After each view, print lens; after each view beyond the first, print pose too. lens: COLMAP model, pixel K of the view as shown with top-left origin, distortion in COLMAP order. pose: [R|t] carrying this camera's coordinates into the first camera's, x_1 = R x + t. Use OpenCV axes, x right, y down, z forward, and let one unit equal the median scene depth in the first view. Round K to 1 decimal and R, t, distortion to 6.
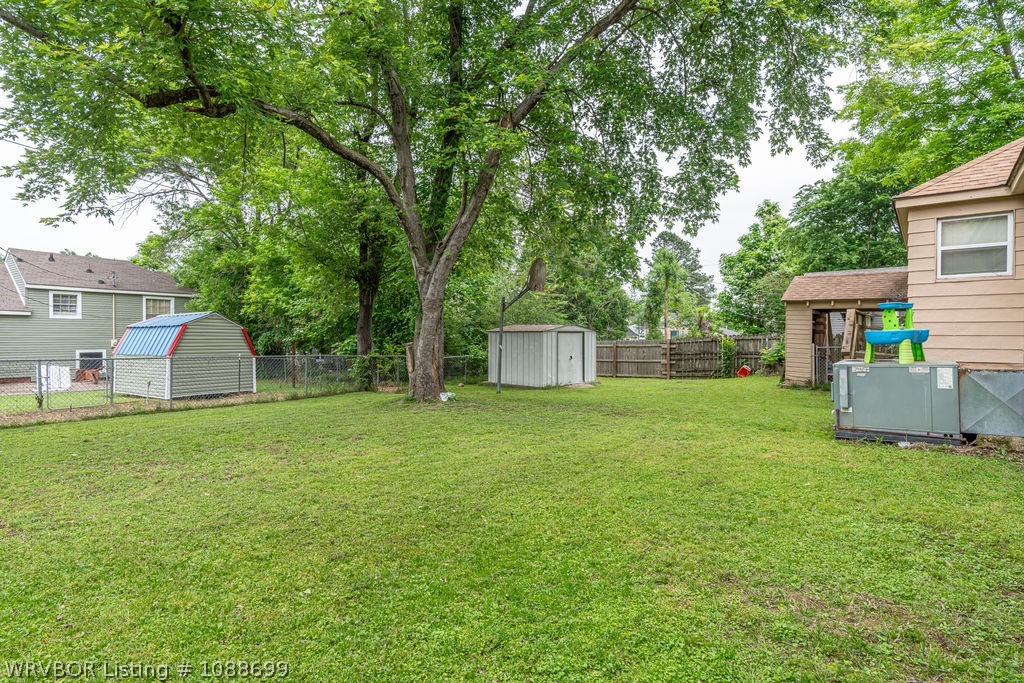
lens RADIAL K [[496.3, 0, 508.7], [0, 496.3, 342.1], [0, 0, 1]] dist [-0.000544, -0.000494]
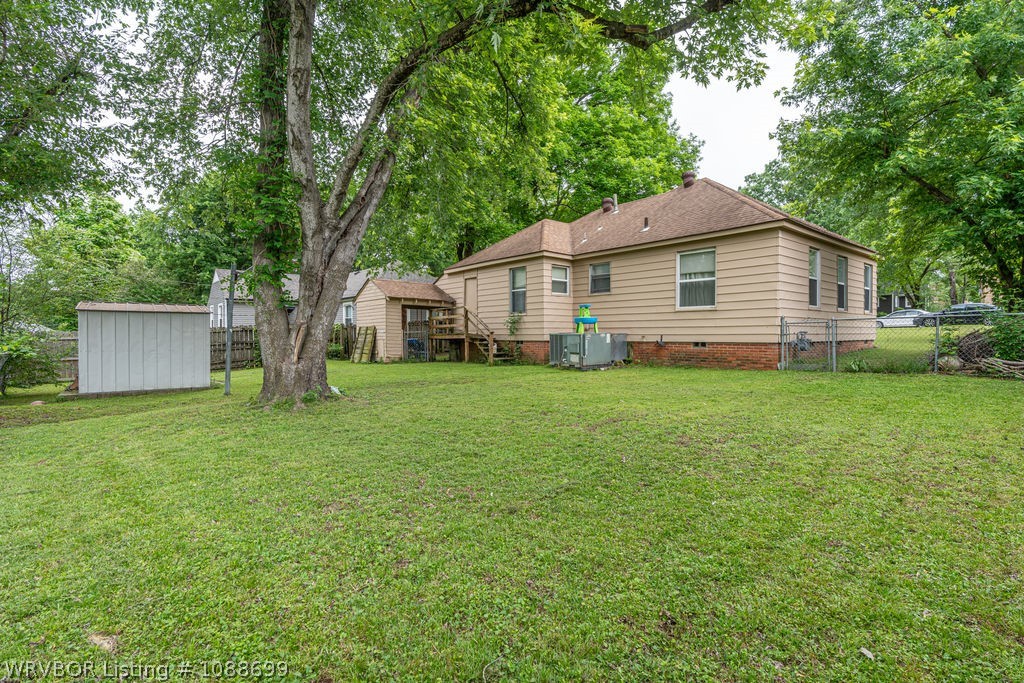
lens RADIAL K [[496.3, 0, 503.8], [0, 496.3, 338.0], [0, 0, 1]] dist [-0.000544, -0.000494]
pose [[0.186749, -0.009543, 0.982361, -0.453886], [0.016258, 0.999846, 0.006622, 0.014339], [-0.982273, 0.014735, 0.186876, 0.314012]]
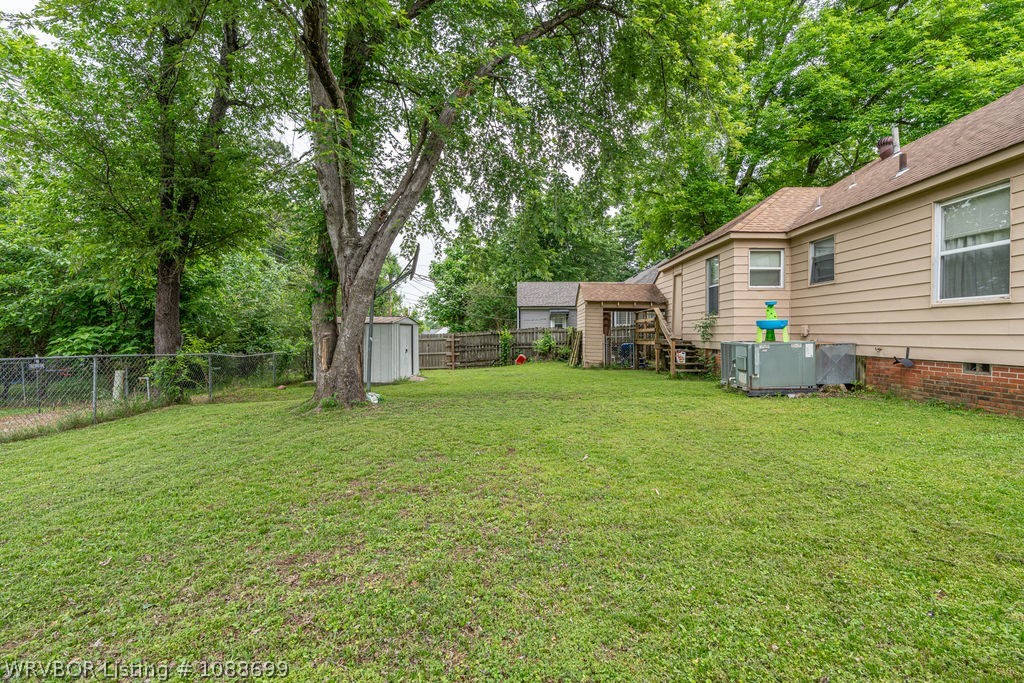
lens RADIAL K [[458.7, 0, 507.0], [0, 458.7, 338.7], [0, 0, 1]] dist [-0.001297, 0.000328]
pose [[0.784764, -0.009916, 0.619715, -0.228676], [0.011500, 0.999933, 0.001437, 0.006787], [-0.619687, 0.005999, 0.784826, 0.137047]]
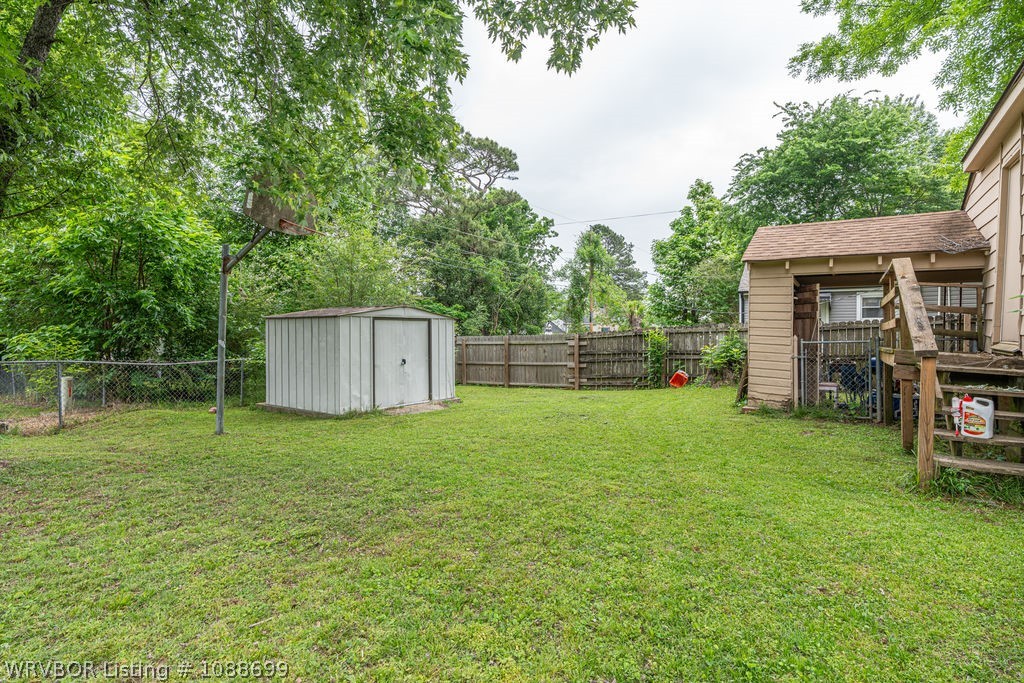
lens RADIAL K [[514.4, 0, 511.7], [0, 514.4, 335.7], [0, 0, 1]] dist [0.019008, 0.001061]
pose [[0.991206, -0.000309, 0.132324, 0.140862], [0.001731, 0.999942, -0.010626, 0.005654], [-0.132313, 0.010762, 0.991150, 0.302472]]
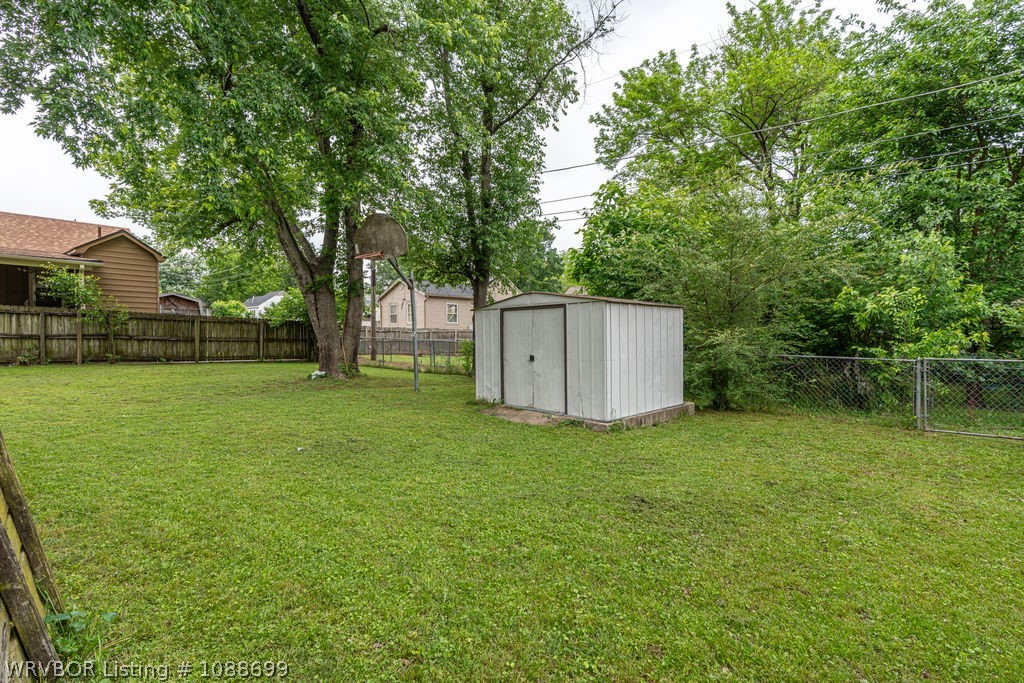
lens RADIAL K [[458.7, 0, 513.2], [0, 458.7, 336.4], [0, 0, 1]] dist [-0.001297, 0.000328]
pose [[-0.100461, 0.002978, -0.994937, 0.484152], [-0.012627, 0.999911, 0.004267, 0.006275], [0.994861, 0.012992, -0.100414, 0.837769]]
